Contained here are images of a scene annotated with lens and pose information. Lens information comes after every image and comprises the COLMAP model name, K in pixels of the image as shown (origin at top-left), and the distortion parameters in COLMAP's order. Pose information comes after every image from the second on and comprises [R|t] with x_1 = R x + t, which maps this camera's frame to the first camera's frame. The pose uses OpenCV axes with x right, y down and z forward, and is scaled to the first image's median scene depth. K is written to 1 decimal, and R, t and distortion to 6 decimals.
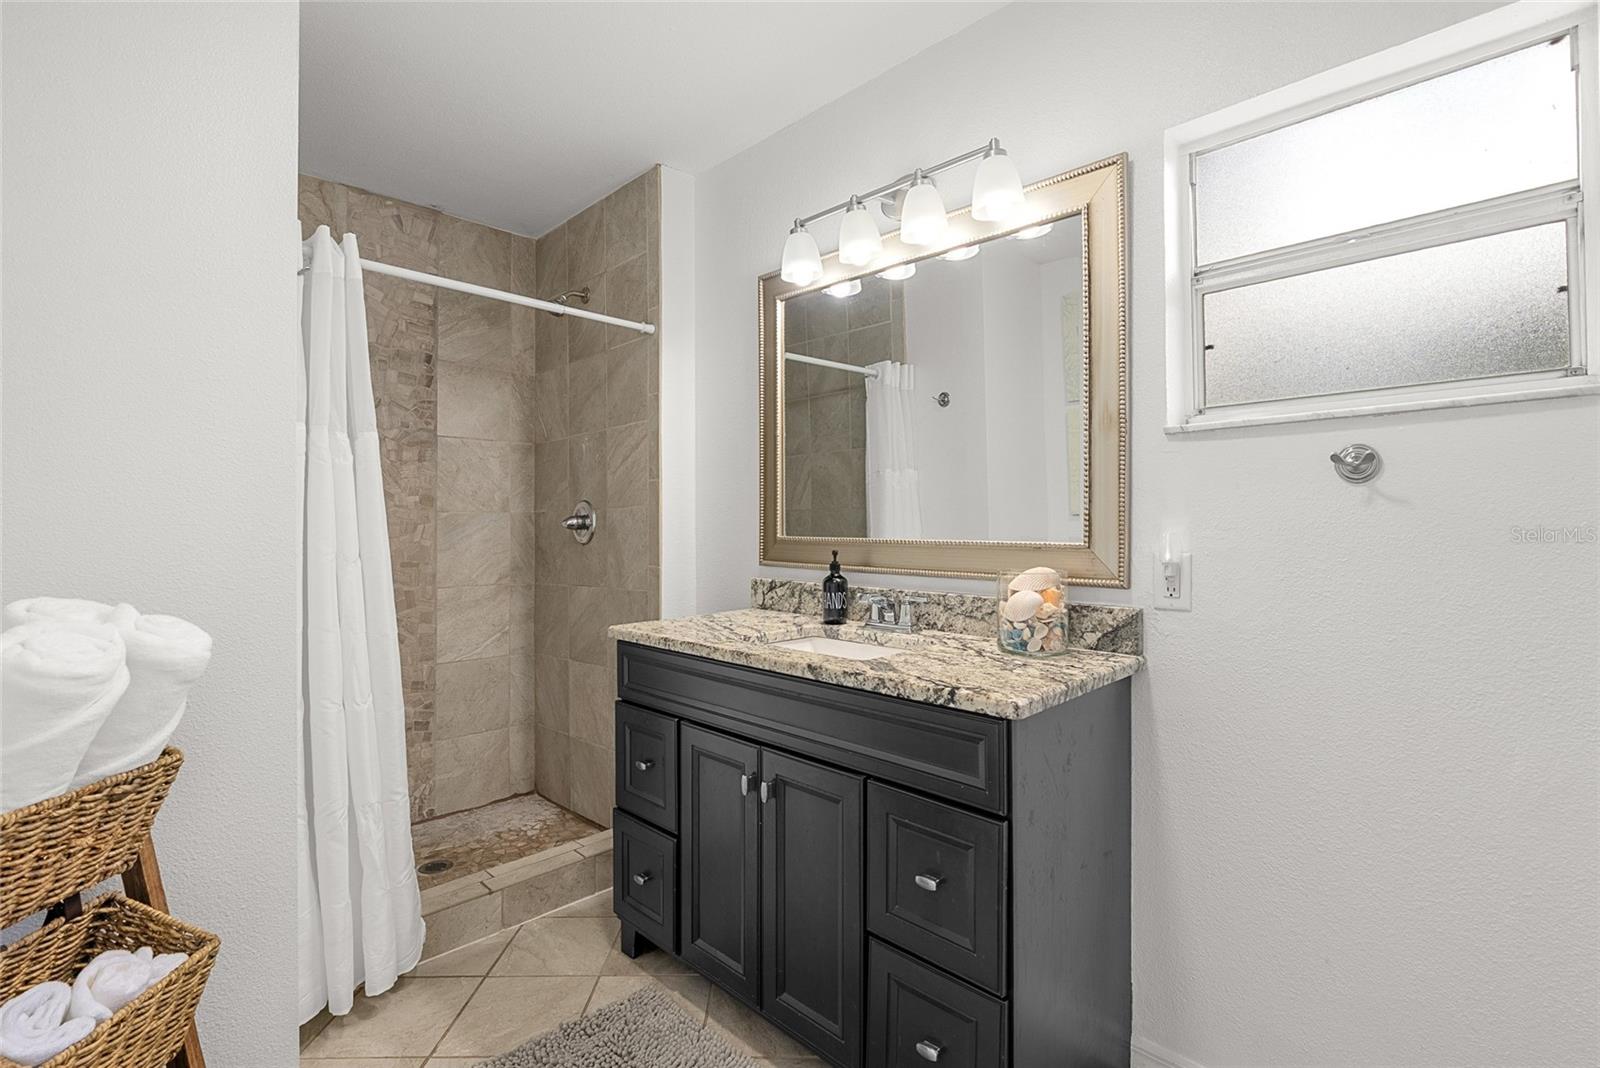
lens RADIAL K [[752.1, 0, 804.7], [0, 752.1, 513.5], [0, 0, 1]] dist [-0.002089, 0.000123]
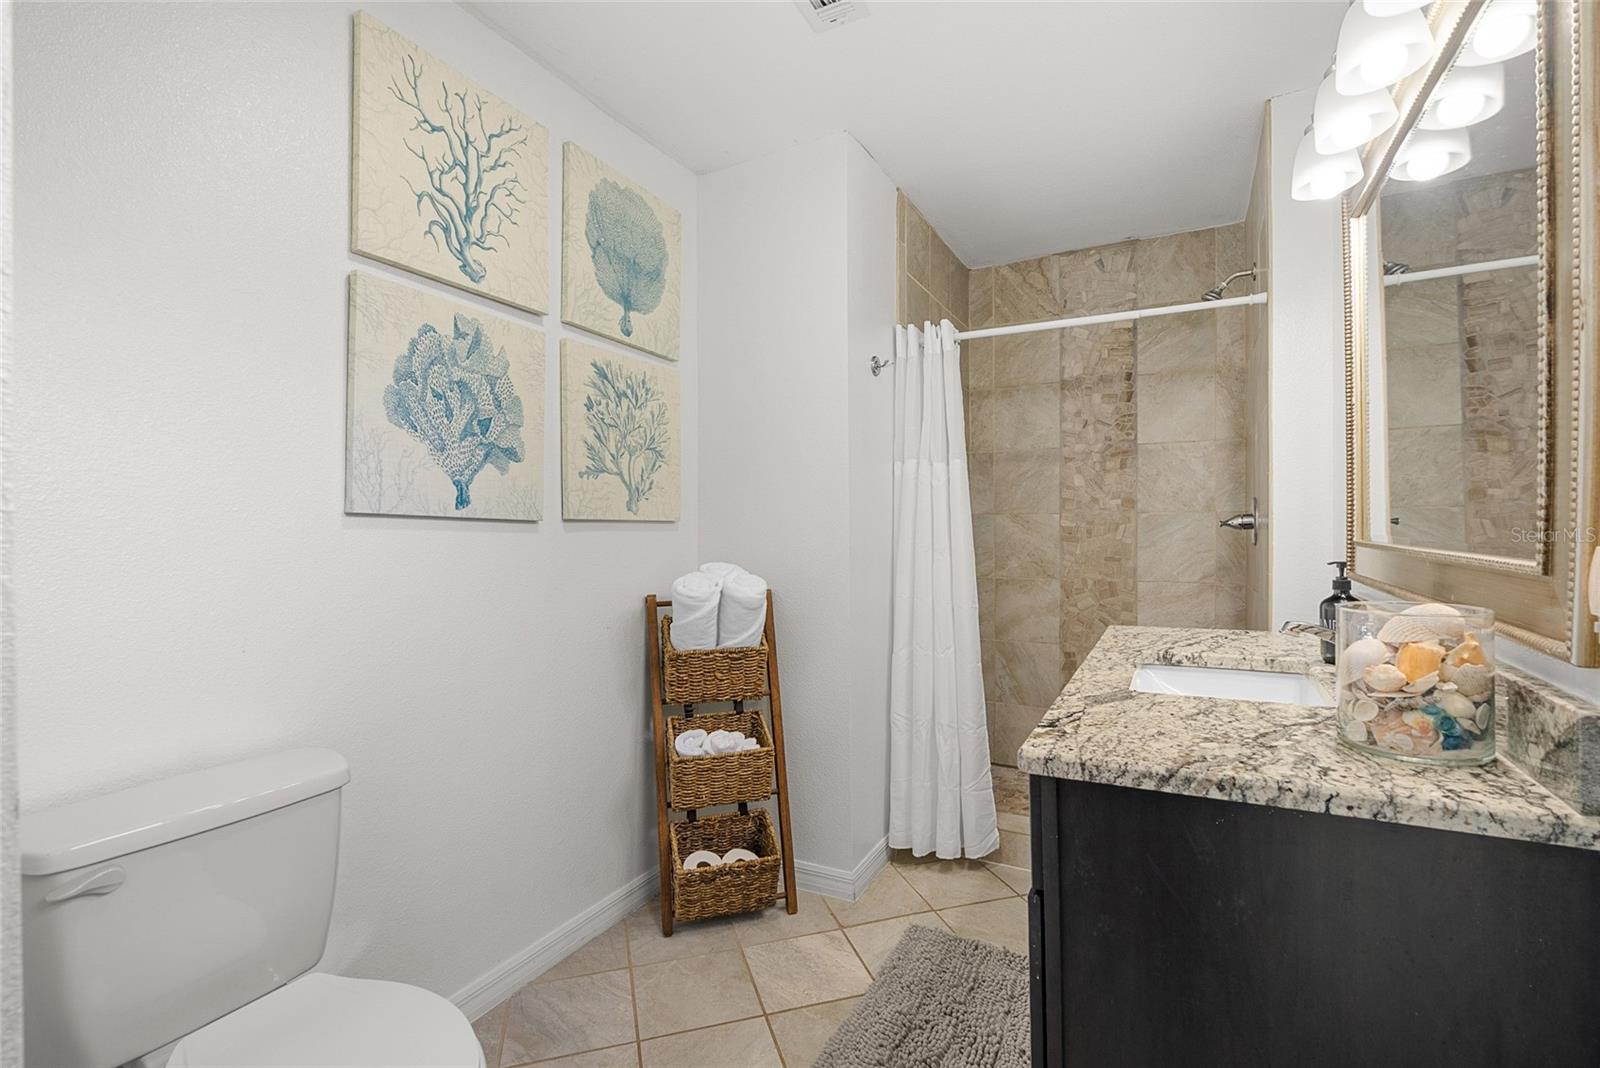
lens RADIAL K [[715.6, 0, 804.5], [0, 715.6, 533.4], [0, 0, 1]] dist [-0.002397, 0.000219]
pose [[0.294560, 0.008780, -0.955593, 0.379209], [0.023510, 0.999589, 0.016431, -0.000894], [0.955344, -0.027306, 0.294233, 0.218777]]
